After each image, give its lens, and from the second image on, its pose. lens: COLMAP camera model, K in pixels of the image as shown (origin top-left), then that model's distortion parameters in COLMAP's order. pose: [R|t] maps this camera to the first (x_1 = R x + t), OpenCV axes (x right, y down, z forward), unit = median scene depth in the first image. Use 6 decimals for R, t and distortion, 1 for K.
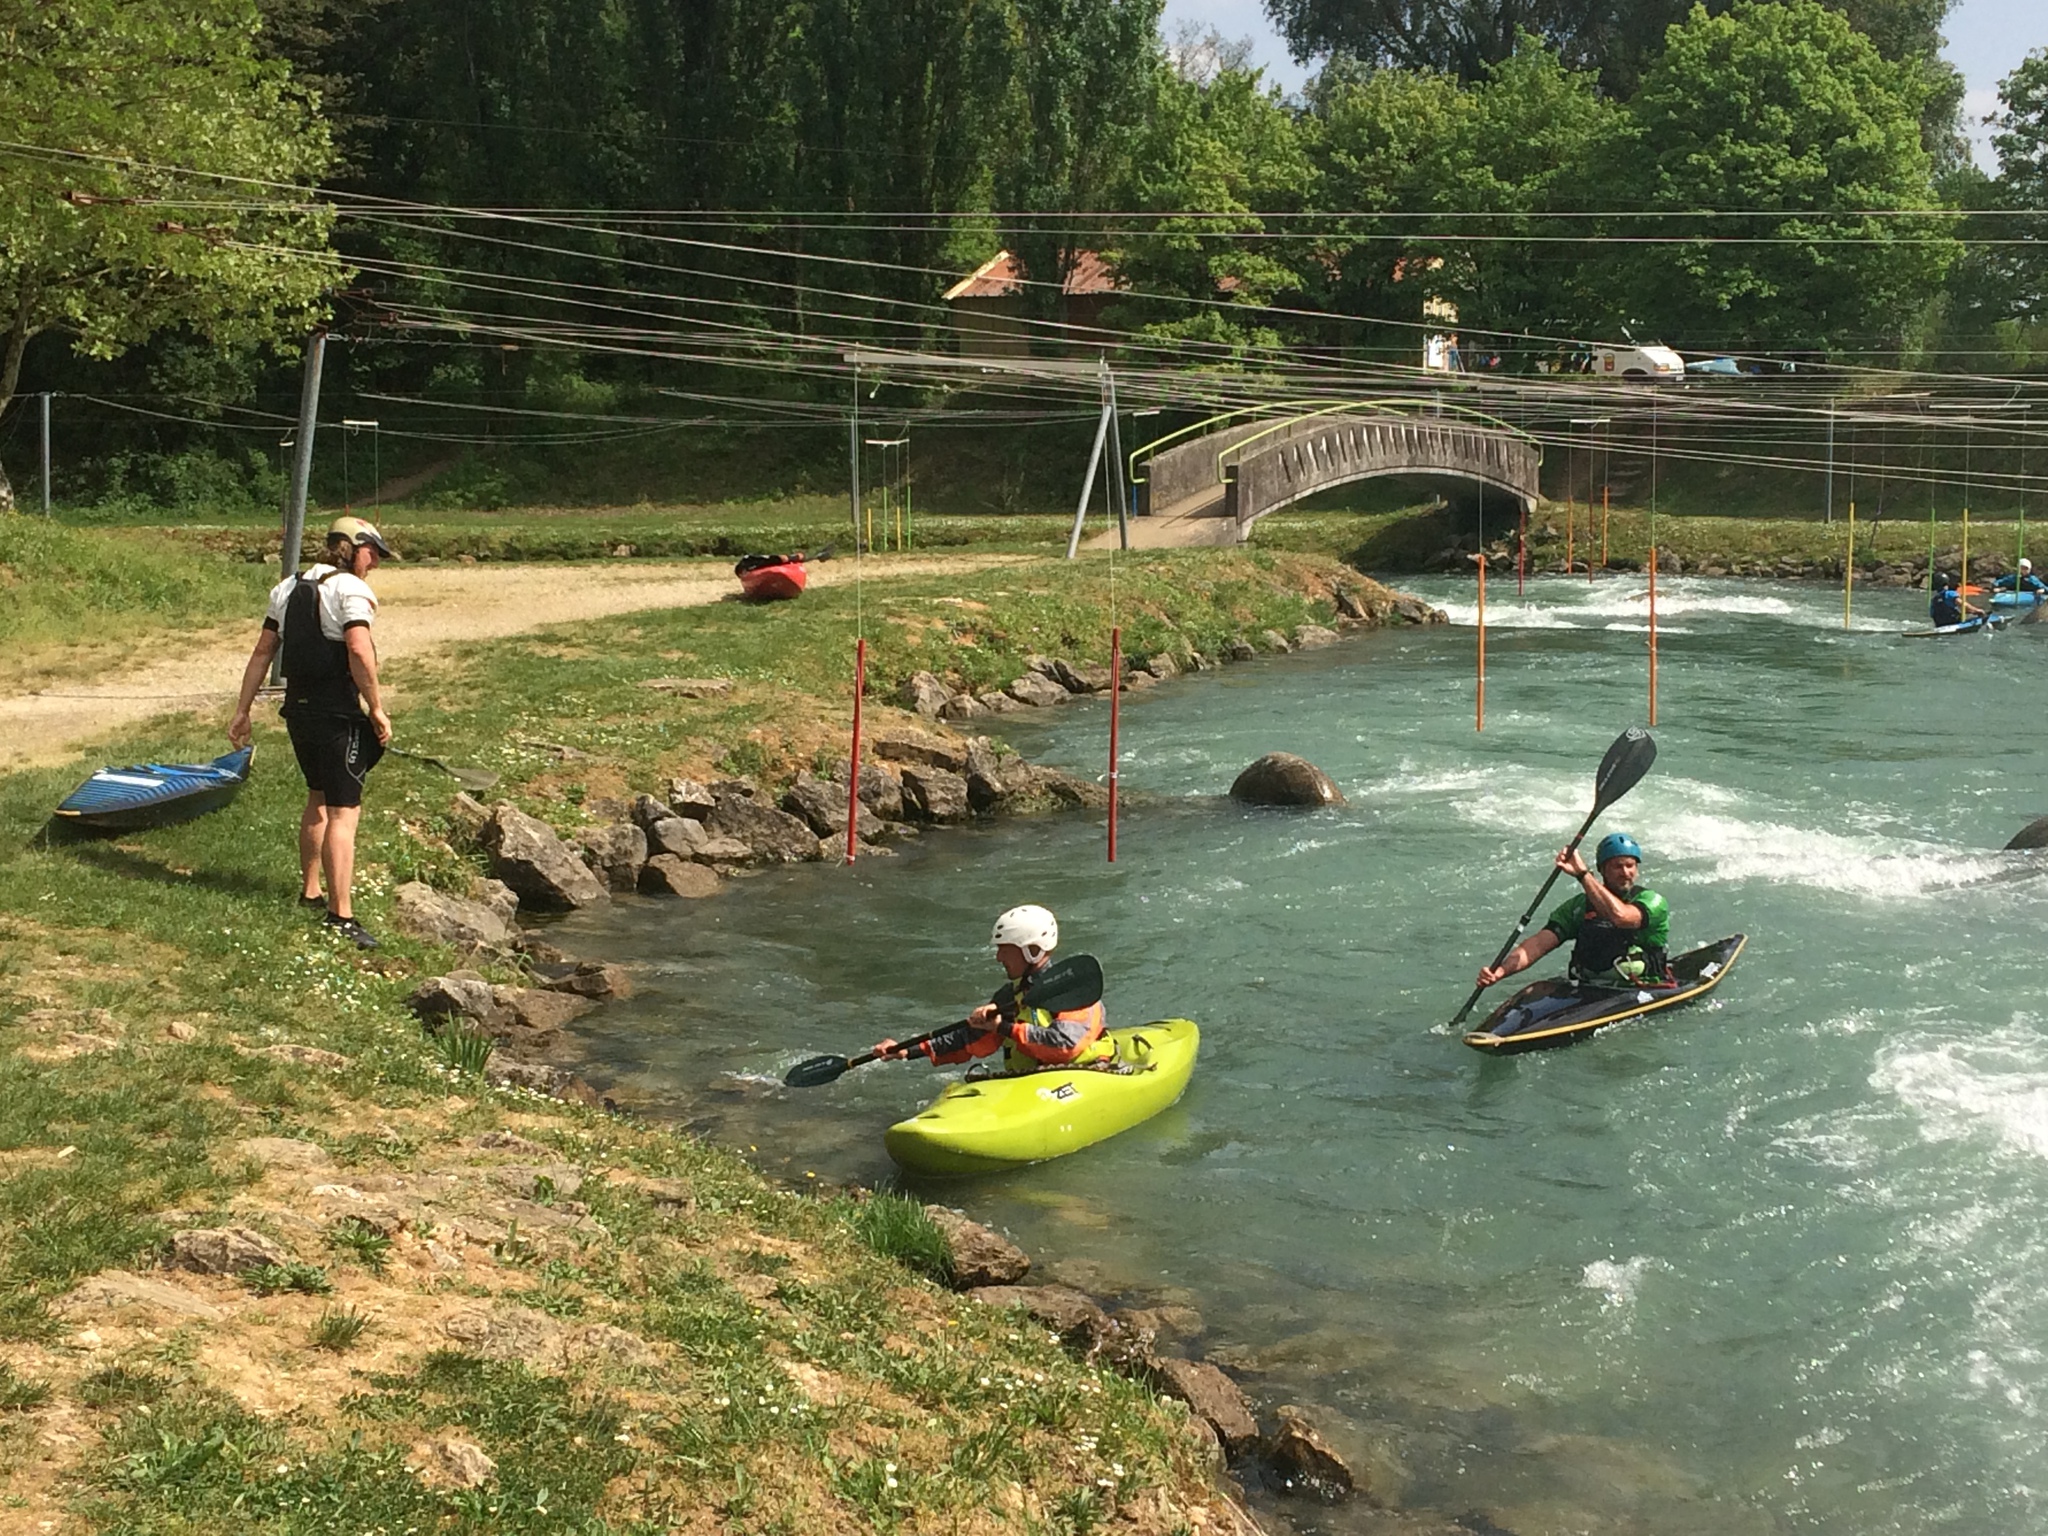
lens RADIAL K [[3242.4, 0, 1027.4], [0, 3242.4, 751.6], [0, 0, 1]] dist [0.041369, 0.000000]
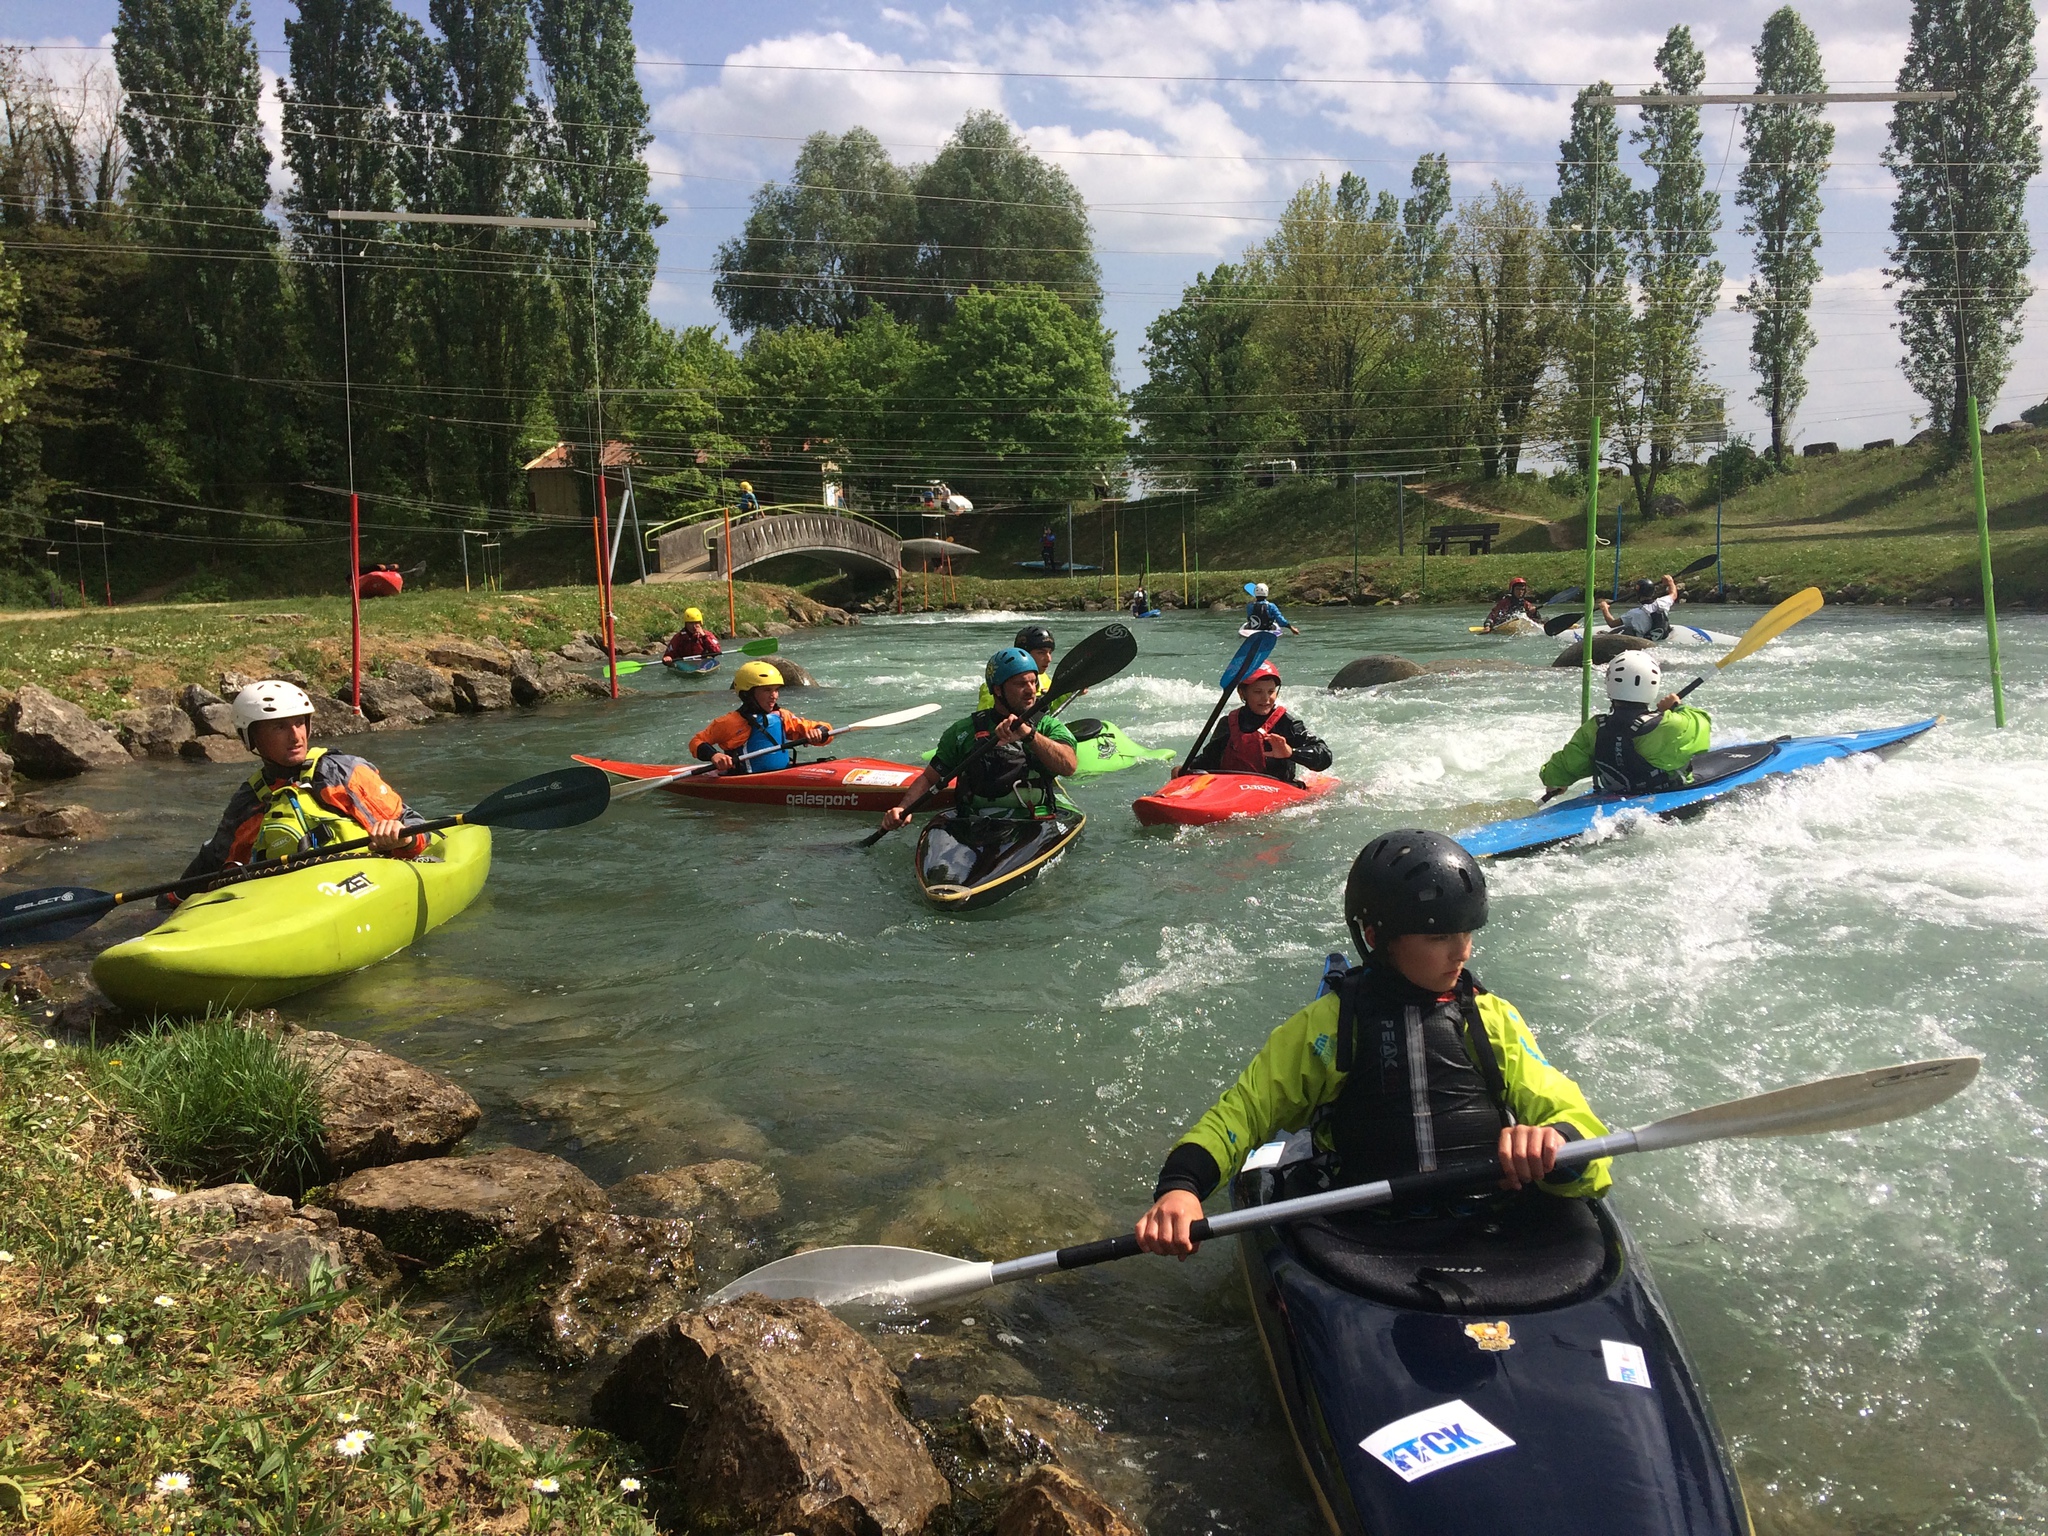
lens RADIAL K [[1708.8, 0, 1039.2], [0, 1708.8, 778.3], [0, 0, 1]] dist [0.078244, -0.110788]
pose [[0.967974, -0.055376, 0.244866, 0.007872], [0.053571, 0.998465, 0.014030, 0.028007], [-0.245267, -0.000462, 0.969455, 0.192083]]
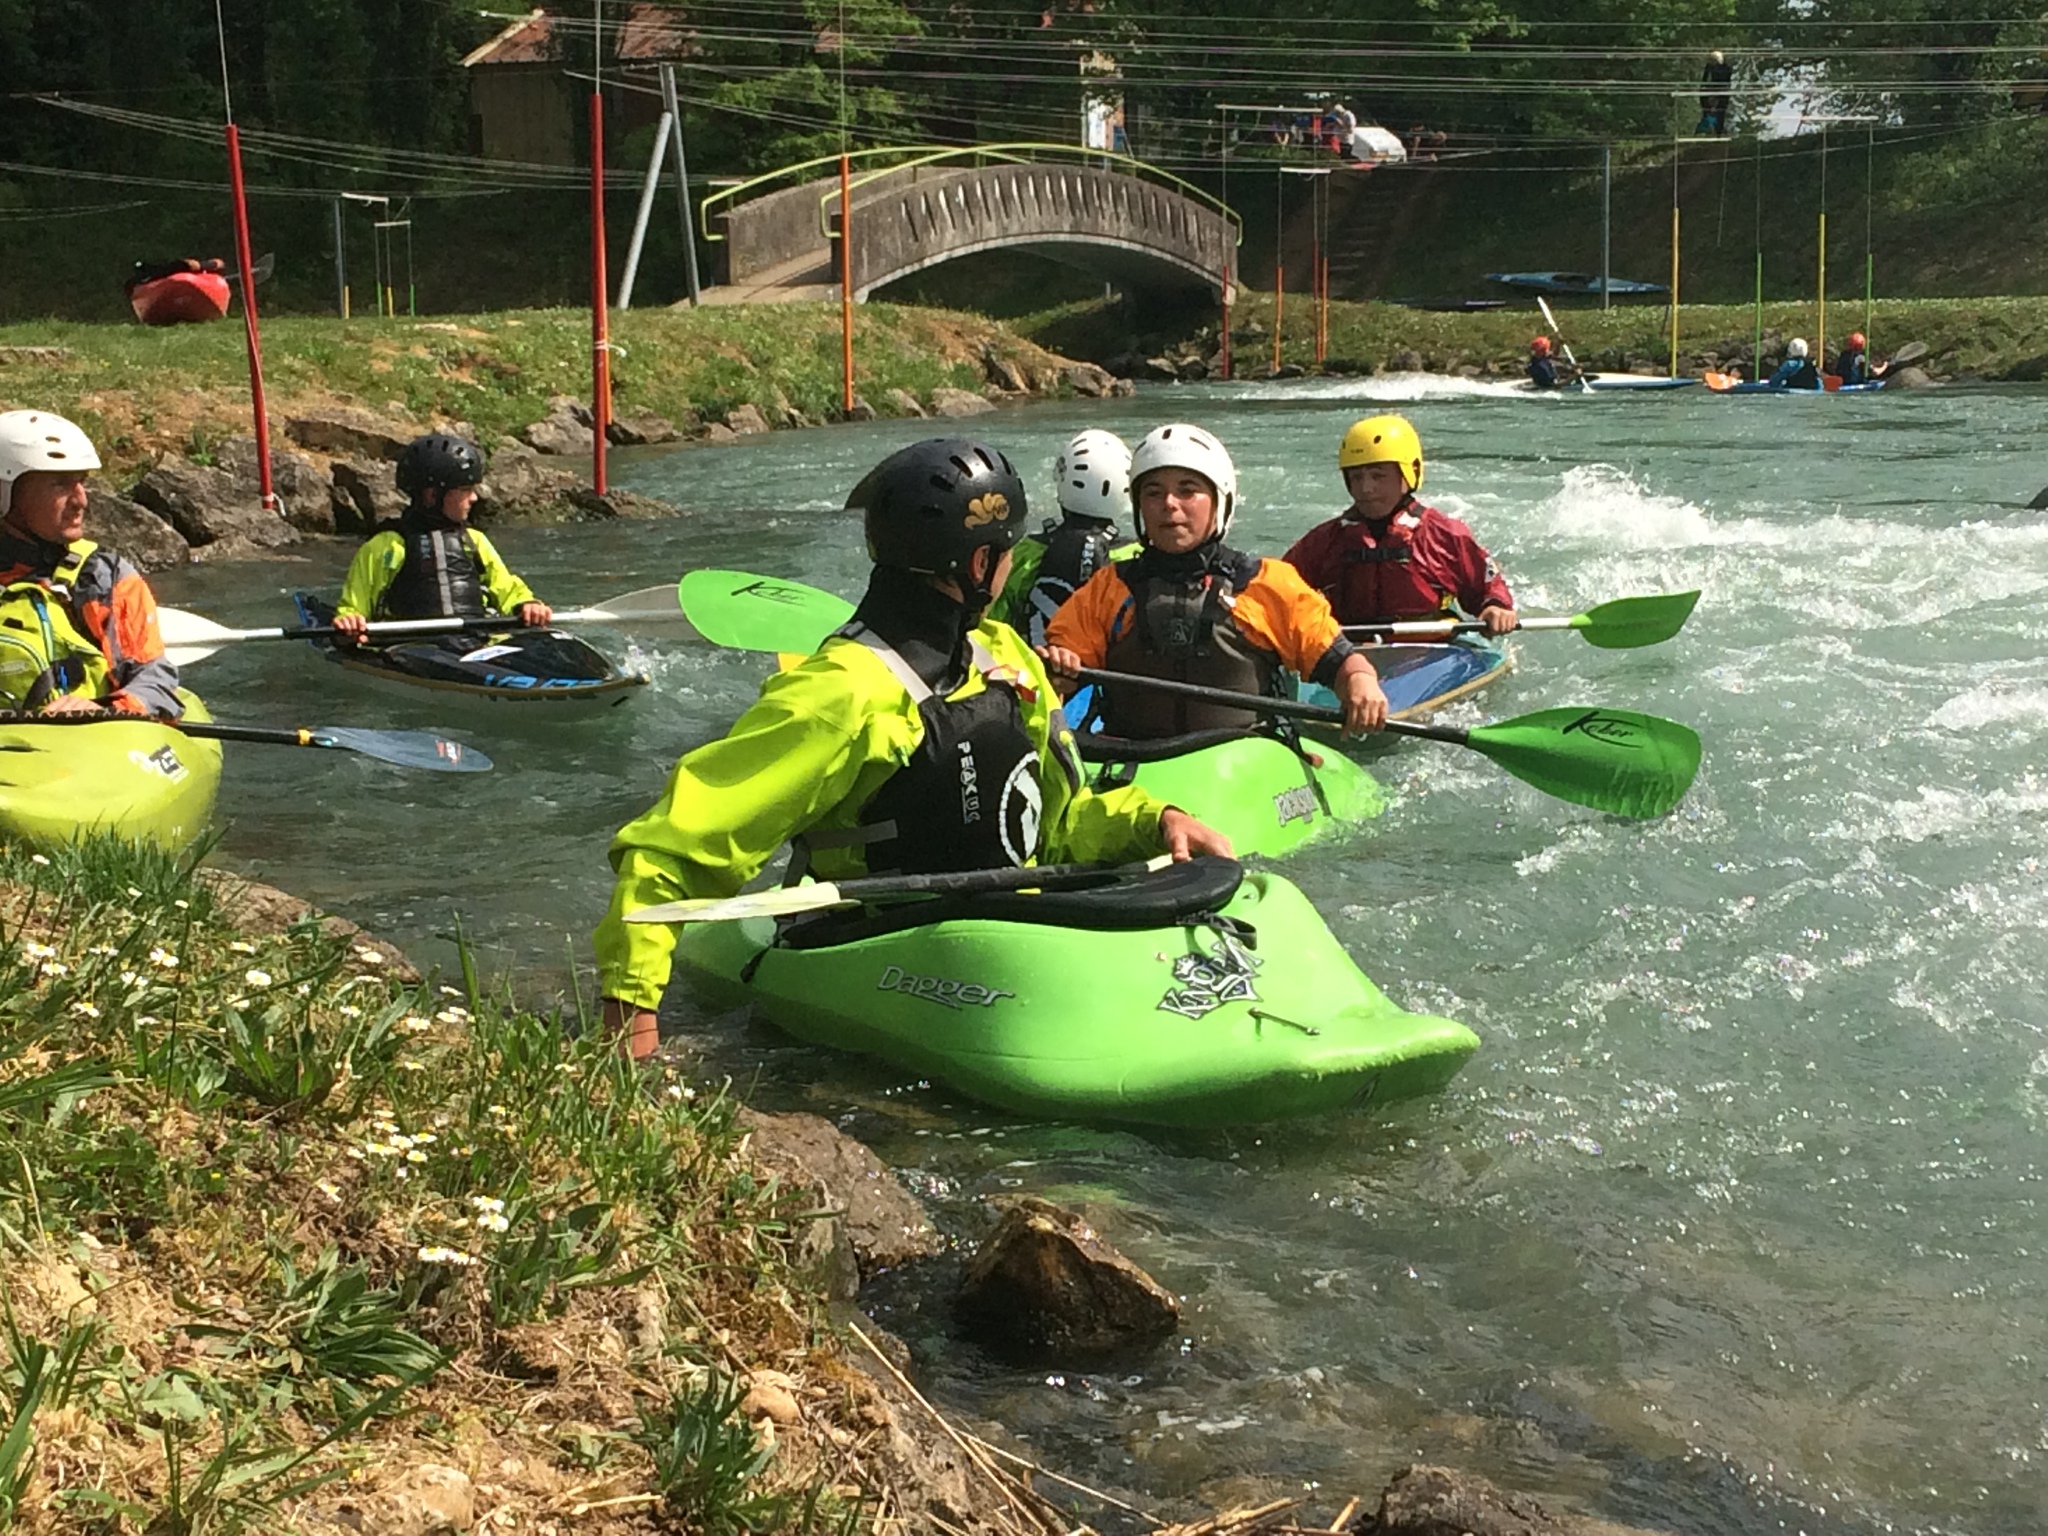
lens RADIAL K [[3865.0, 0, 1032.2], [0, 3865.0, 770.6], [0, 0, 1]] dist [0.038115, 0.000000]
pose [[0.993693, -0.023609, 0.109617, 0.007991], [0.022534, 0.999685, 0.011033, 0.036181], [-0.109843, -0.008493, 0.993913, 0.131022]]
